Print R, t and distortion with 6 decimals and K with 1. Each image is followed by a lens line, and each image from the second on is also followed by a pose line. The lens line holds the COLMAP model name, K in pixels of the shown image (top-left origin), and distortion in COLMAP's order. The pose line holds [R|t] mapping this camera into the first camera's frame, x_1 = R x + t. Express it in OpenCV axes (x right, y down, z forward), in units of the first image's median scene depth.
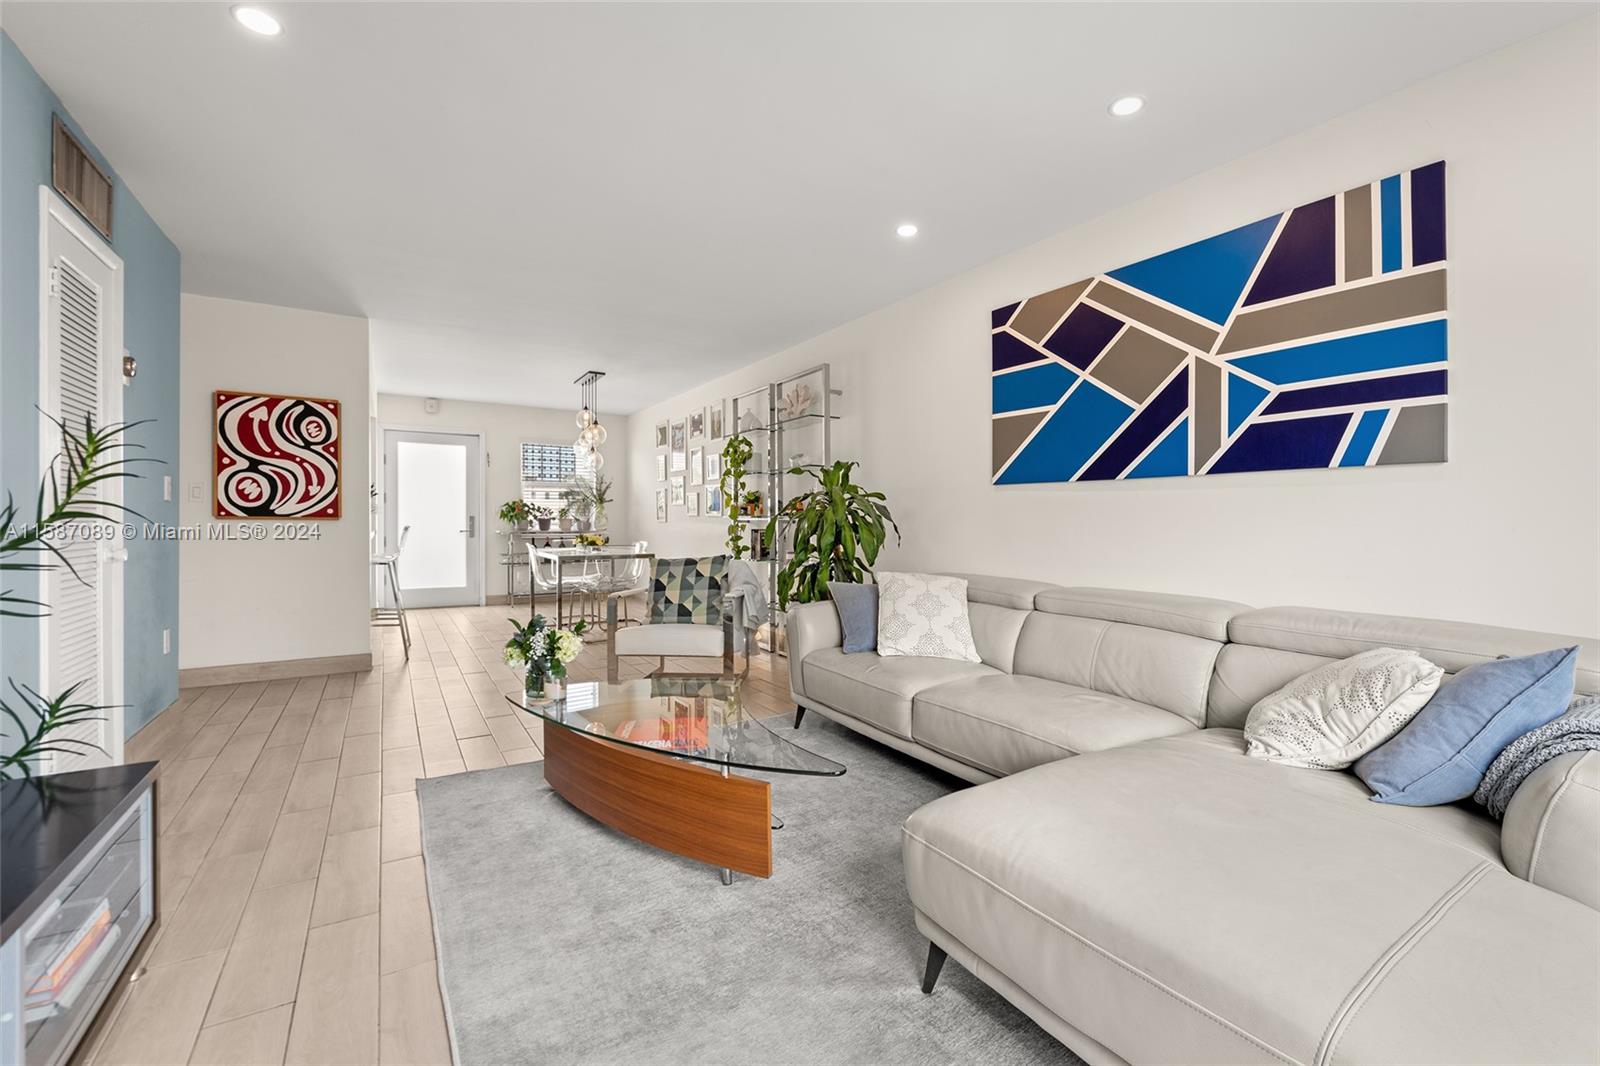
lens RADIAL K [[661.8, 0, 800.0], [0, 661.8, 533.0], [0, 0, 1]] dist [0.000378, 0.000024]
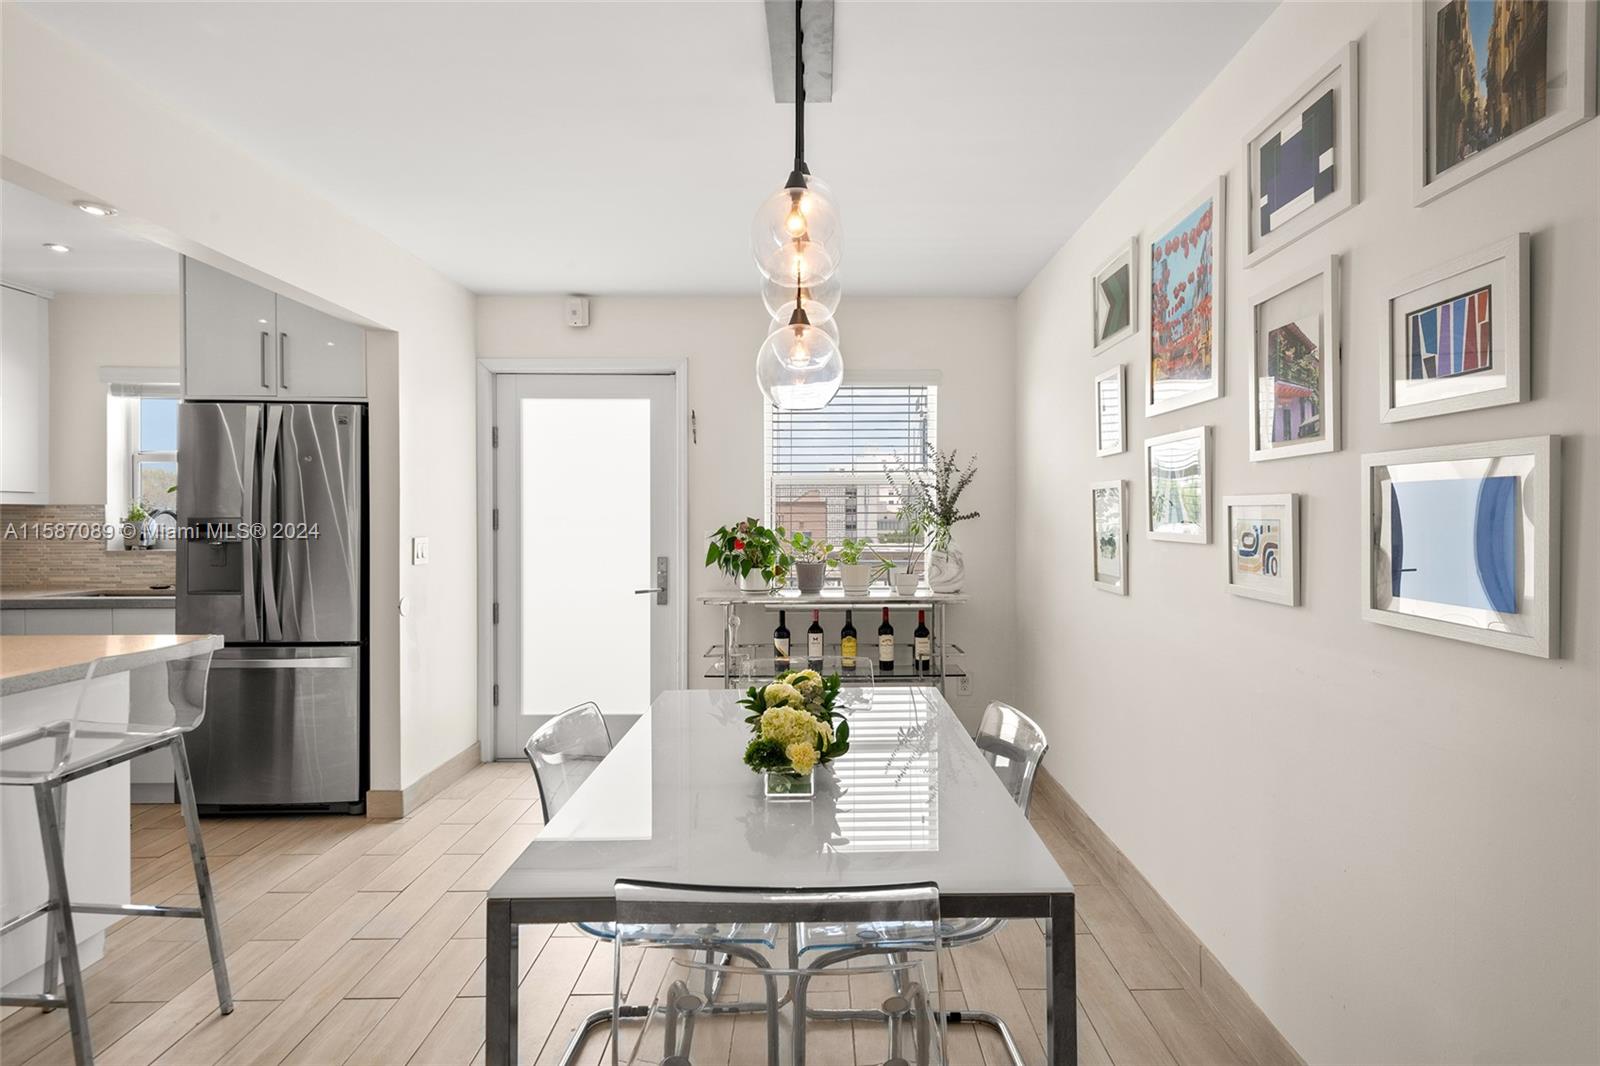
lens RADIAL K [[807.0, 0, 831.0], [0, 807.0, 540.5], [0, 0, 1]] dist [0.018773, -0.010109]
pose [[0.861474, 0.005442, -0.507773, -0.129753], [-0.003906, 0.999984, 0.004090, -0.040318], [0.507787, -0.001540, 0.861481, 0.608373]]
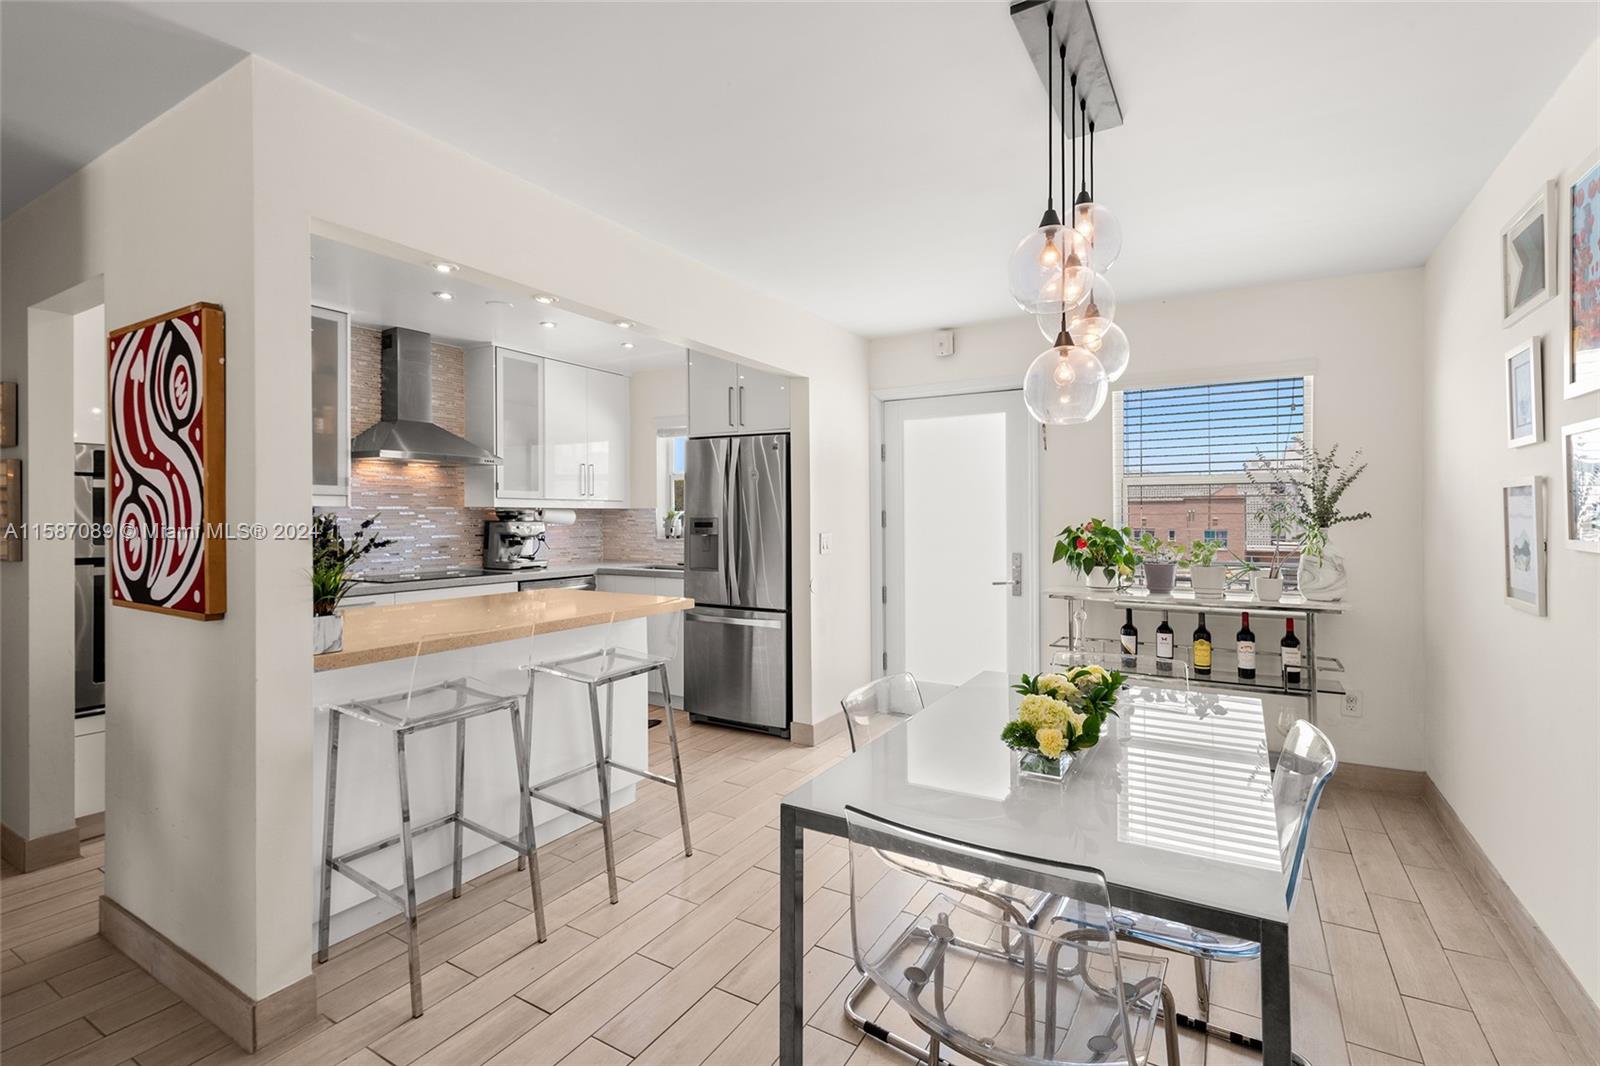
lens RADIAL K [[722.9, 0, 800.0], [0, 722.9, 533.0], [0, 0, 1]] dist [0.001153, -0.012010]
pose [[0.463242, 0.013193, -0.886134, -0.096431], [-0.015745, 0.999854, 0.006655, -0.042820], [0.886092, 0.010870, 0.463382, 0.624734]]
